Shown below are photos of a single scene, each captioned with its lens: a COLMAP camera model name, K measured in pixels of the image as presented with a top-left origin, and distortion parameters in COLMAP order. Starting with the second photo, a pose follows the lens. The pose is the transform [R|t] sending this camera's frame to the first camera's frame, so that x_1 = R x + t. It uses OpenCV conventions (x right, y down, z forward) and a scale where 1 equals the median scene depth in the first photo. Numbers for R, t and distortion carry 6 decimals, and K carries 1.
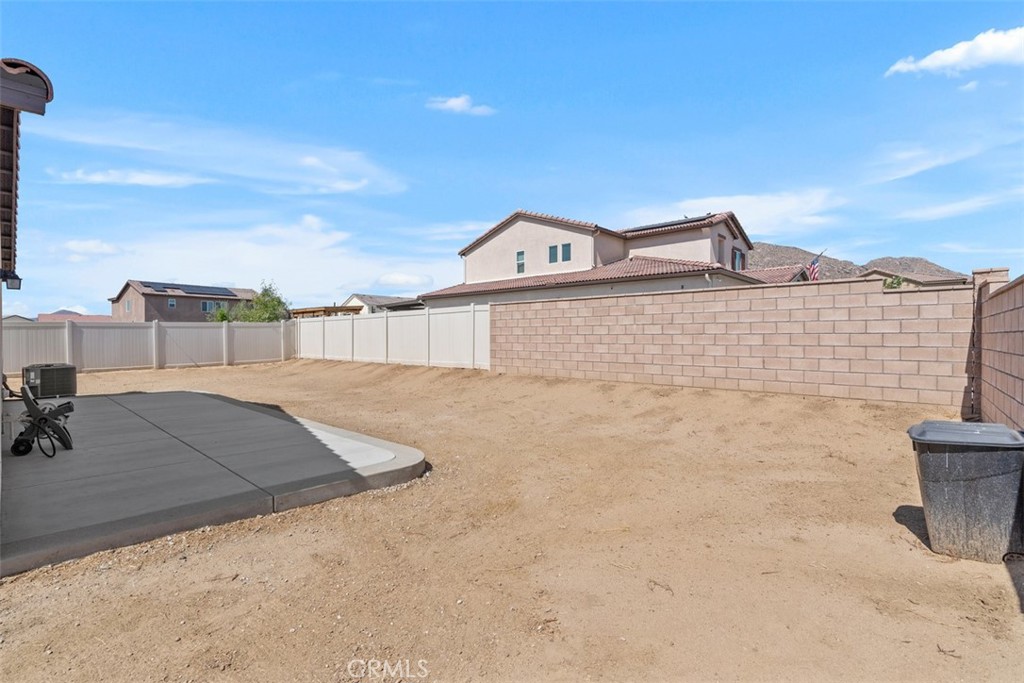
lens RADIAL K [[463.3, 0, 510.3], [0, 463.3, 334.9], [0, 0, 1]] dist [-0.008355, 0.001709]
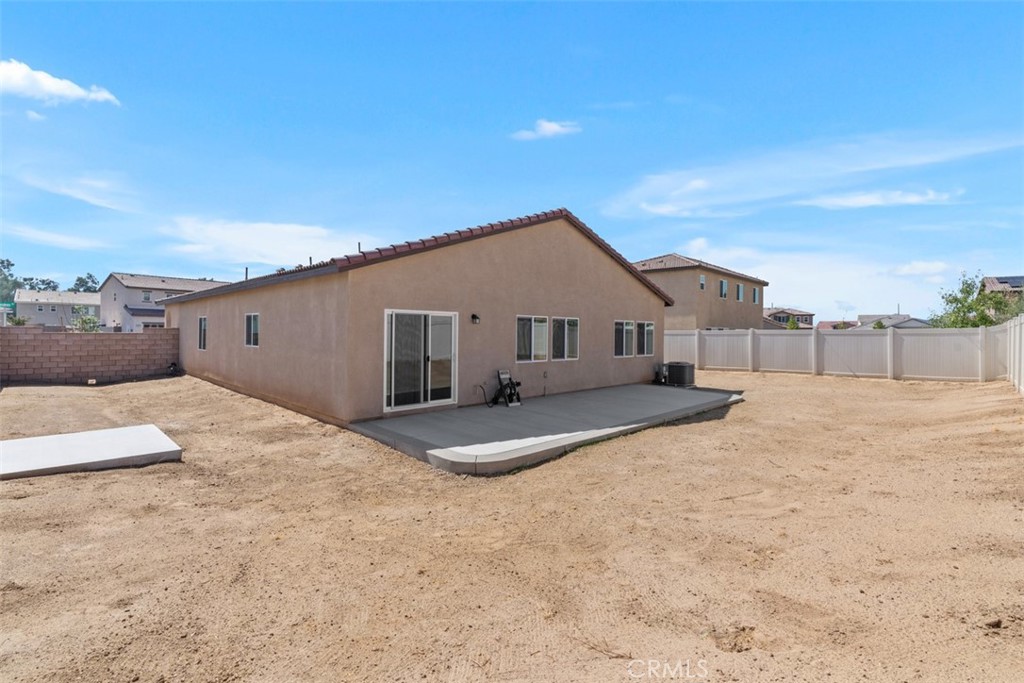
lens RADIAL K [[463.3, 0, 510.4], [0, 463.3, 334.9], [0, 0, 1]] dist [-0.008355, 0.001709]
pose [[-0.048310, 0.006461, -0.998811, 0.384659], [-0.008126, 0.999943, 0.006861, -0.022511], [0.998799, 0.008448, -0.048255, 0.467990]]
